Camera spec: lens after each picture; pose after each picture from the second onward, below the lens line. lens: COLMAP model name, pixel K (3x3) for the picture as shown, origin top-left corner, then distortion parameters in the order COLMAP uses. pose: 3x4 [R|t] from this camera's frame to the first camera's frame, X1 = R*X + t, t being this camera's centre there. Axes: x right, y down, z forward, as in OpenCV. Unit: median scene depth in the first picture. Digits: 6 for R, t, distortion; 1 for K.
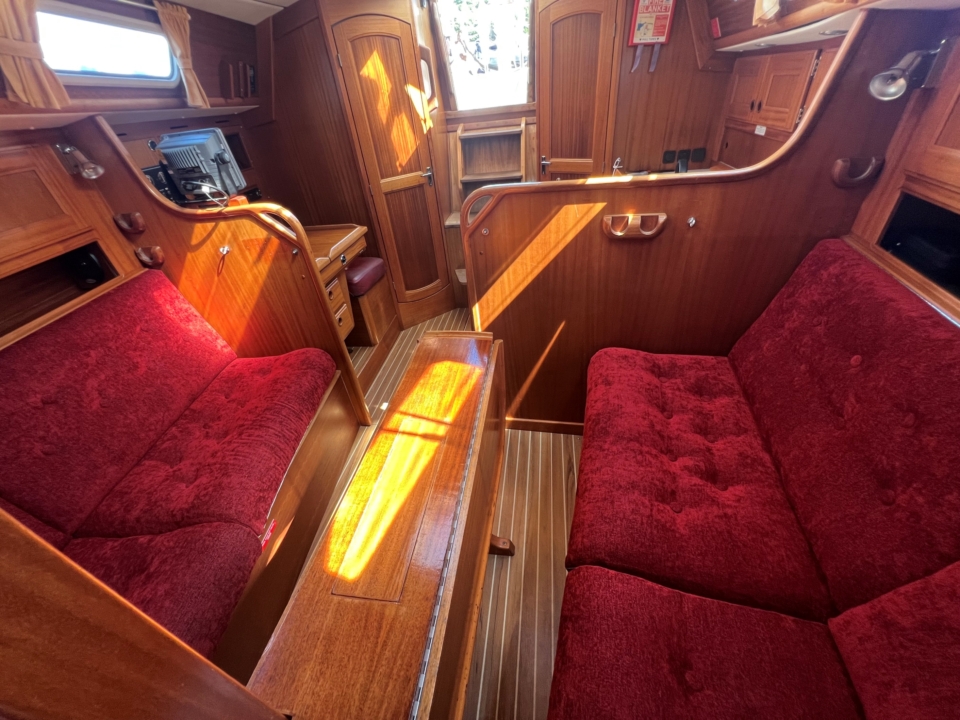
lens RADIAL K [[386.3, 0, 478.1], [0, 386.3, 360.3], [0, 0, 1]] dist [-0.003883, 0.000034]
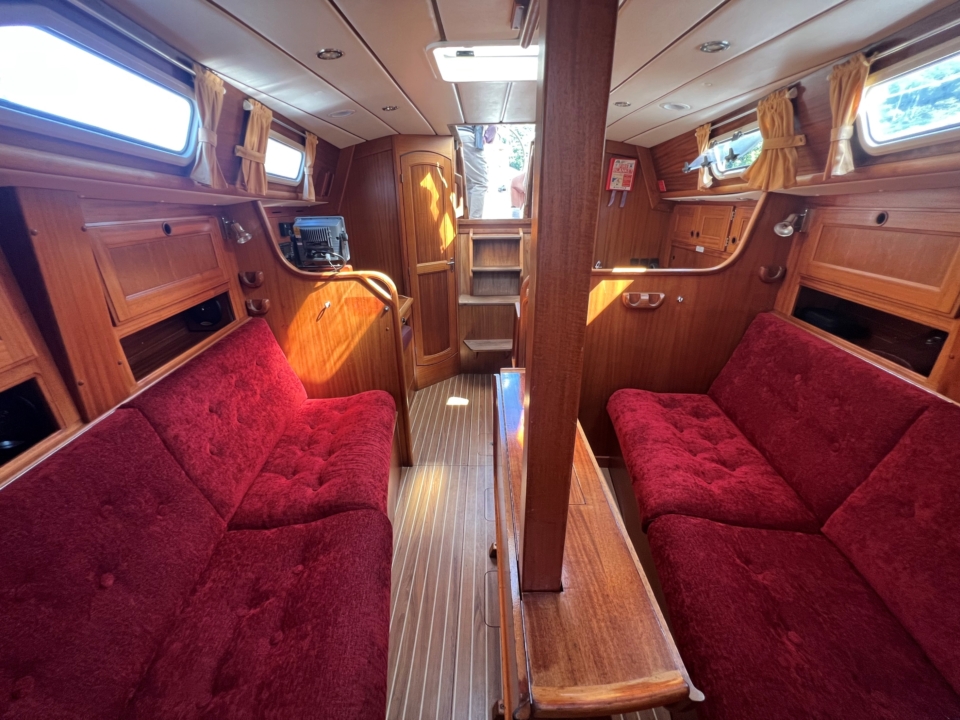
lens RADIAL K [[386.3, 0, 480.9], [0, 386.3, 358.4], [0, 0, 1]] dist [-0.003883, 0.000034]
pose [[0.987153, 0.029362, 0.157054, -0.411604], [0.007852, 0.972867, -0.231234, 0.193818], [-0.159582, 0.229496, 0.960138, -0.255647]]
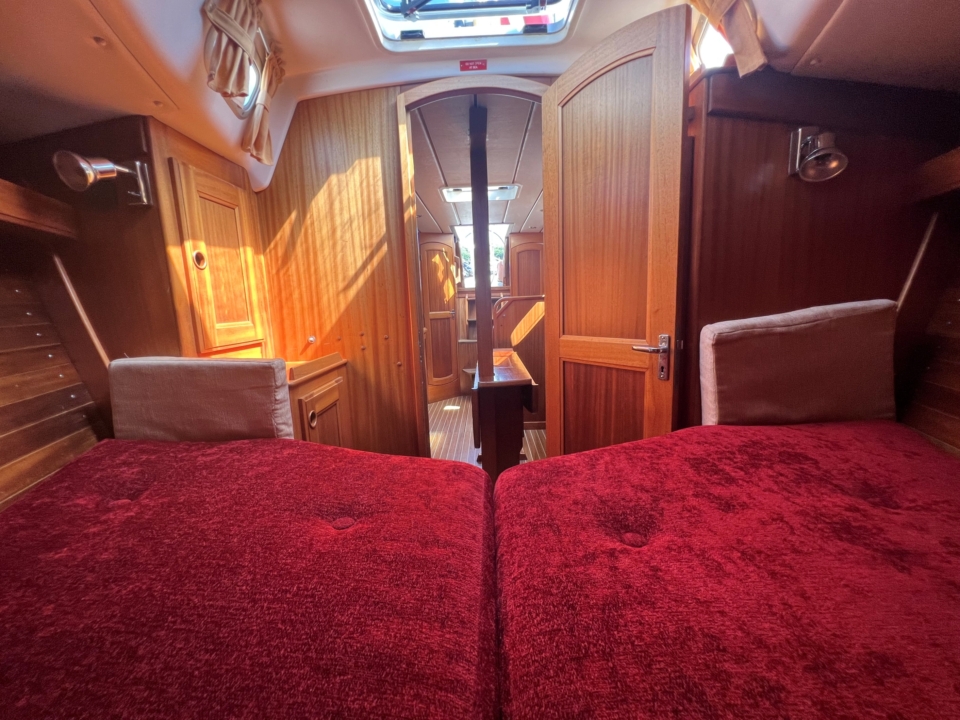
lens RADIAL K [[386.3, 0, 481.5], [0, 386.3, 360.6], [0, 0, 1]] dist [-0.003883, 0.000034]
pose [[0.989437, 0.040642, 0.139150, -0.440681], [0.027050, 0.891274, -0.452658, 0.970741], [-0.142418, 0.451641, 0.880760, -0.917868]]
